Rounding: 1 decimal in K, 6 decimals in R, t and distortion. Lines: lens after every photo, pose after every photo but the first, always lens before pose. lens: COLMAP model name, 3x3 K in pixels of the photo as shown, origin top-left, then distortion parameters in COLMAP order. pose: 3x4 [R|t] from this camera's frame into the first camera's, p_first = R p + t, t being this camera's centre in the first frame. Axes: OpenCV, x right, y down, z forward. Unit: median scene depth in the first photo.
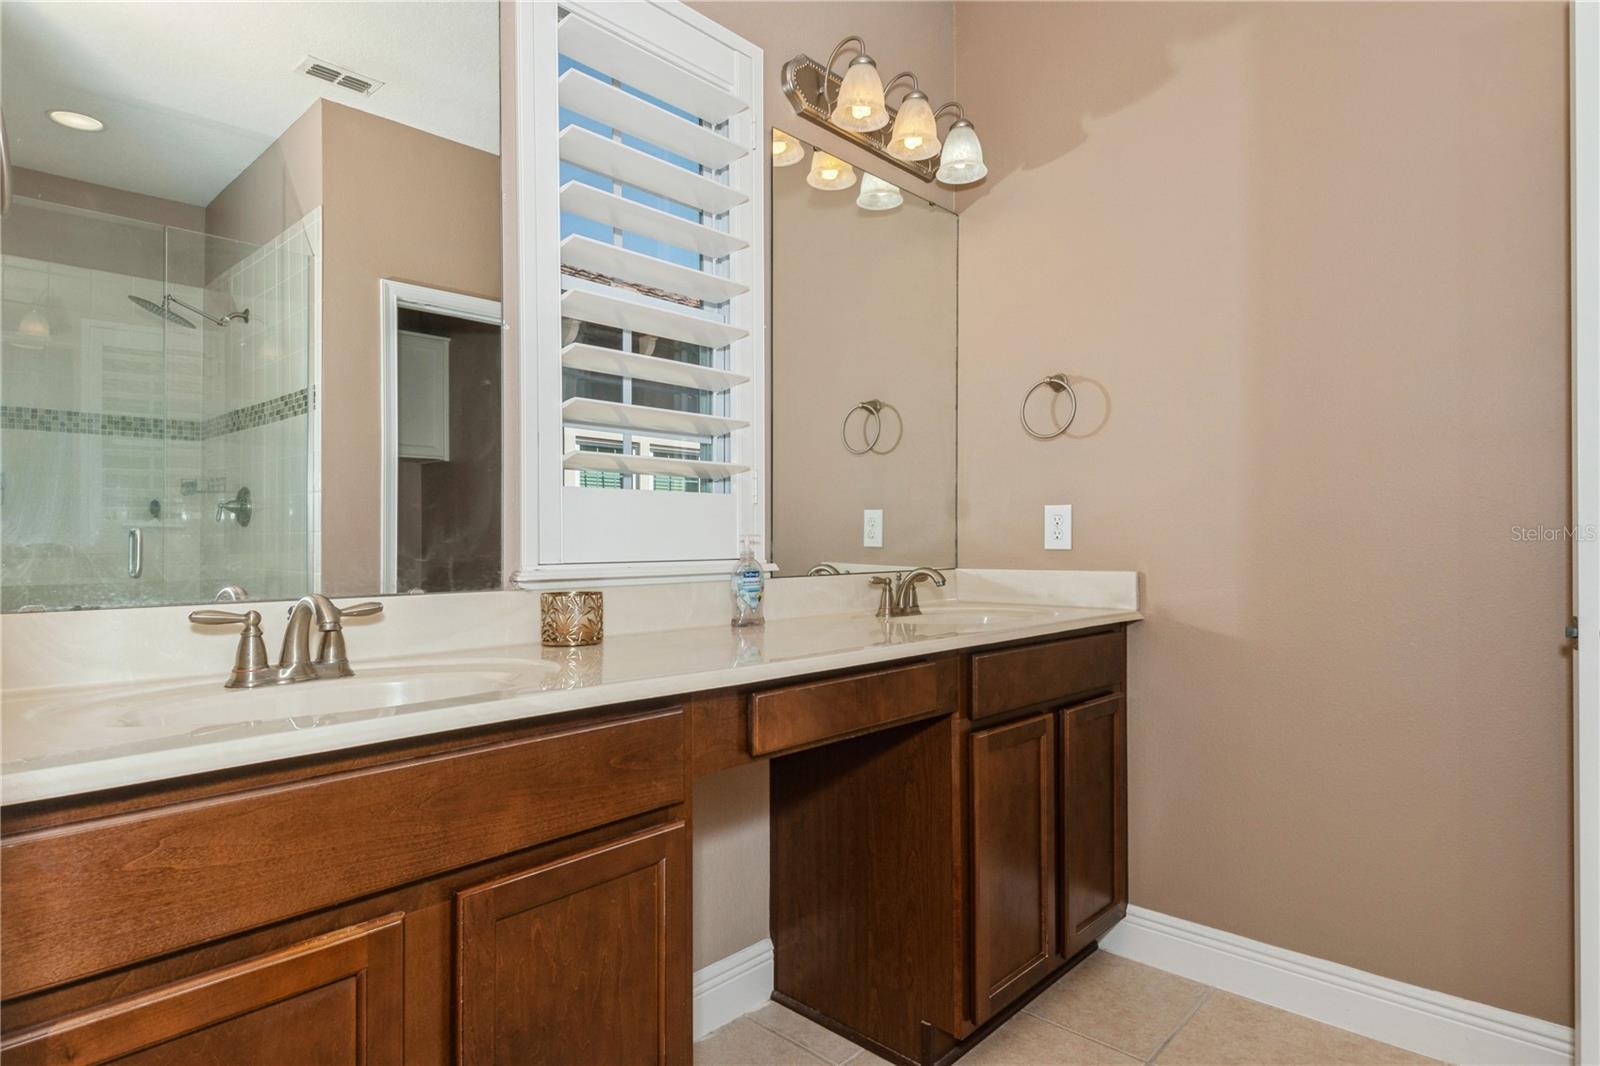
lens RADIAL K [[877.0, 0, 785.9], [0, 877.0, 532.7], [0, 0, 1]] dist [0.046376, -0.040089]
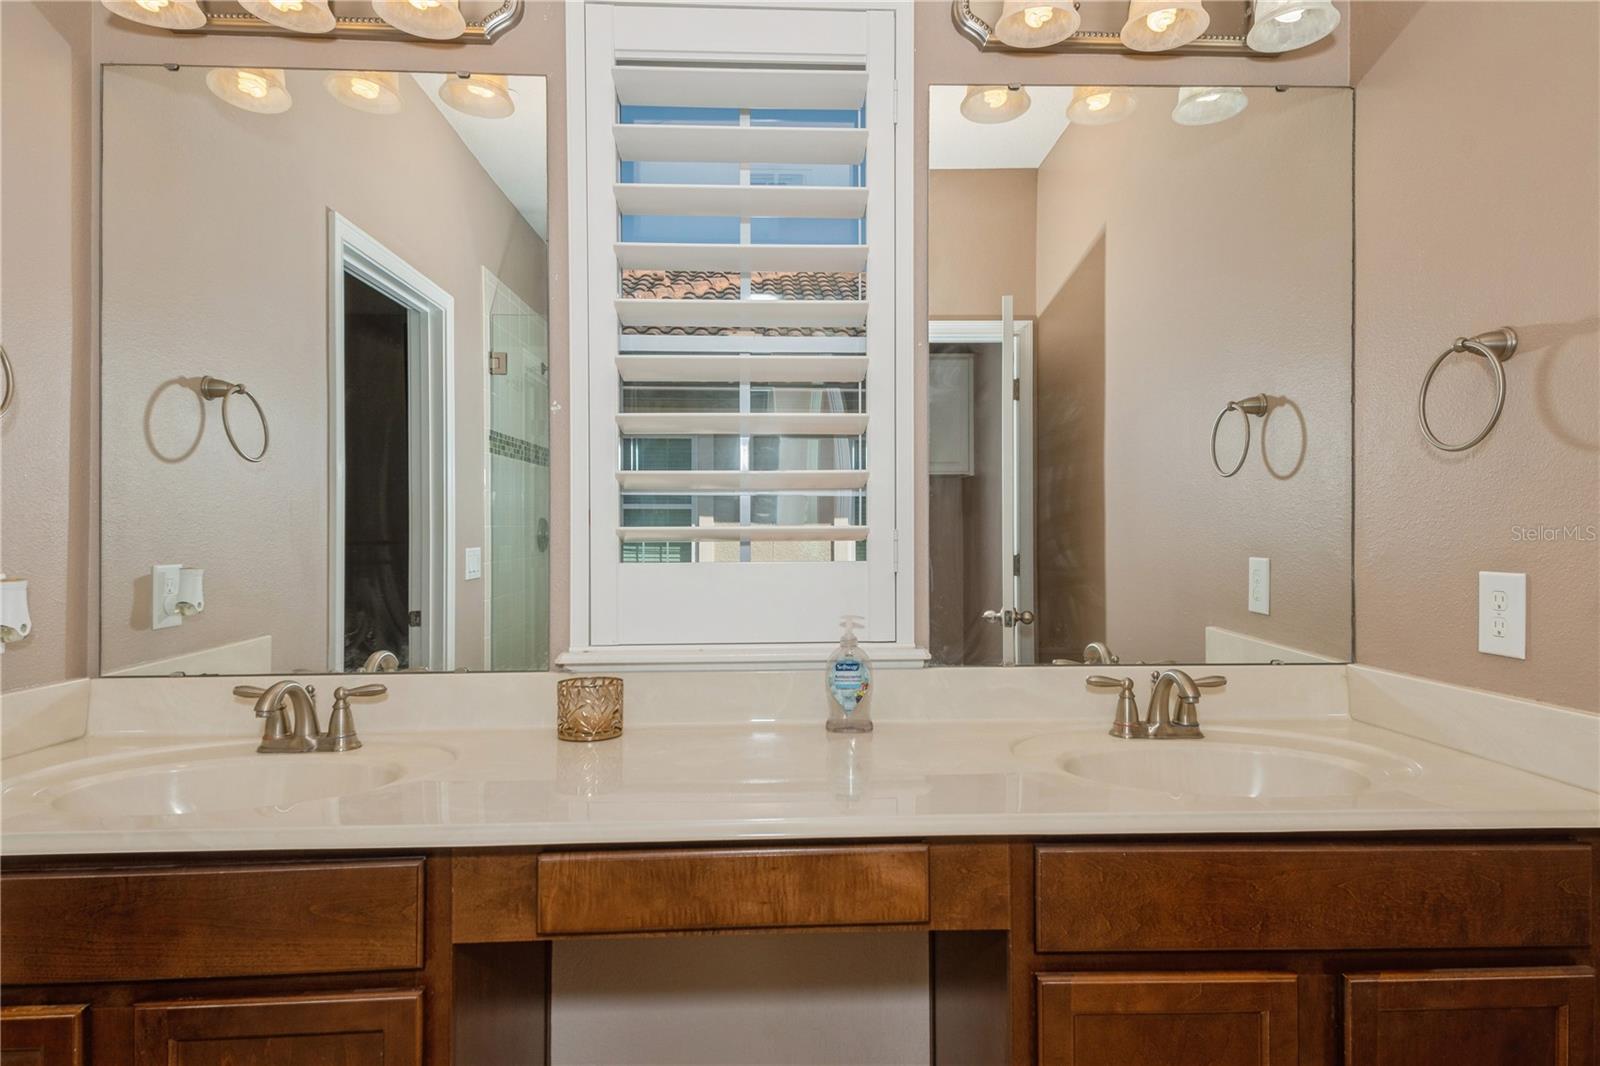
lens RADIAL K [[877.0, 0, 785.9], [0, 877.0, 532.7], [0, 0, 1]] dist [0.046376, -0.040089]
pose [[0.728725, 0.001870, -0.684804, 0.463426], [0.004579, 0.999961, 0.007603, -0.079780], [0.684791, -0.008677, 0.728688, 0.388764]]
